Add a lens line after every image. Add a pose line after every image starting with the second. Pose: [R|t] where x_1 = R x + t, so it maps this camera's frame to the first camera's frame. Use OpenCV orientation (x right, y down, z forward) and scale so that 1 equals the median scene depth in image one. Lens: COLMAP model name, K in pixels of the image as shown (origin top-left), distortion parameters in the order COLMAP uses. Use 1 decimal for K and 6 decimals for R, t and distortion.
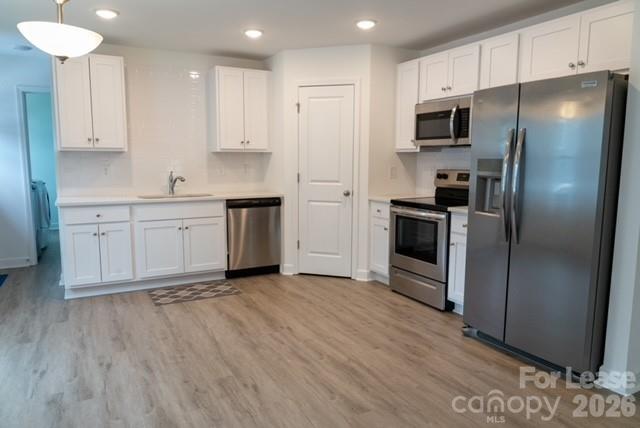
lens RADIAL K [[447.5, 0, 320.8], [0, 447.5, 216.2], [0, 0, 1]] dist [-0.016074, 0.004278]
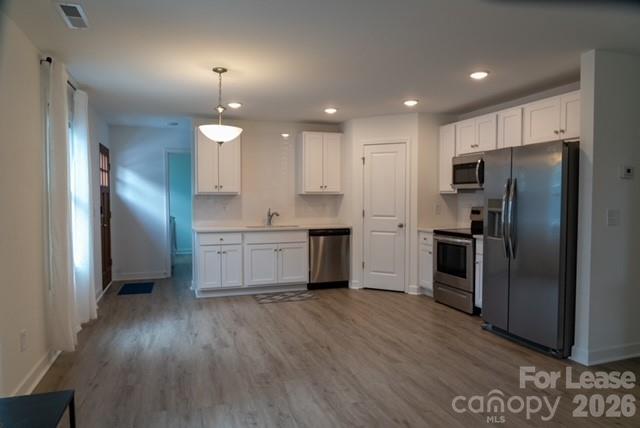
lens RADIAL K [[431.8, 0, 320.0], [0, 431.8, 214.0], [0, 0, 1]] dist [-0.021698, 0.001540]
pose [[0.985296, 0.000263, -0.170857, 0.049003], [-0.015508, 0.996009, -0.087896, 0.034704], [0.170152, 0.089253, 0.981367, -0.315358]]
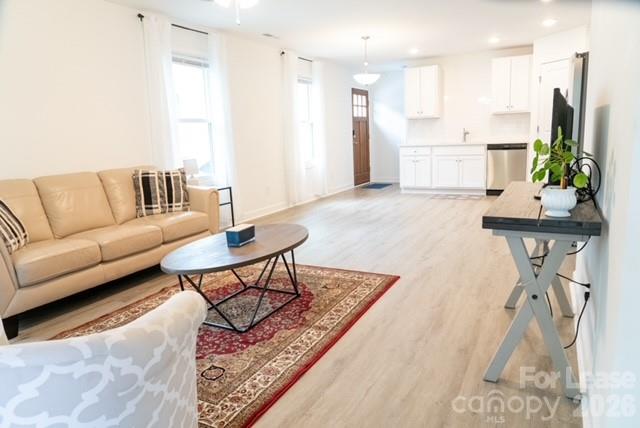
lens RADIAL K [[431.8, 0, 320.0], [0, 431.8, 214.0], [0, 0, 1]] dist [-0.021698, 0.001540]
pose [[0.557872, 0.121313, -0.821013, 0.882712], [-0.061722, 0.992584, 0.104725, 0.100982], [0.827629, -0.007749, 0.561222, -0.428059]]
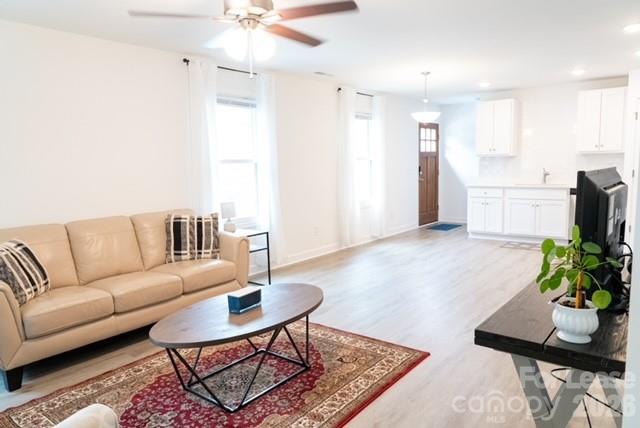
lens RADIAL K [[447.5, 0, 320.8], [0, 447.5, 216.2], [0, 0, 1]] dist [-0.016074, 0.004278]
pose [[0.399307, 0.095014, -0.911881, 0.889504], [-0.091238, 0.993796, 0.063597, 0.037939], [0.912266, 0.057803, 0.405499, -0.319191]]
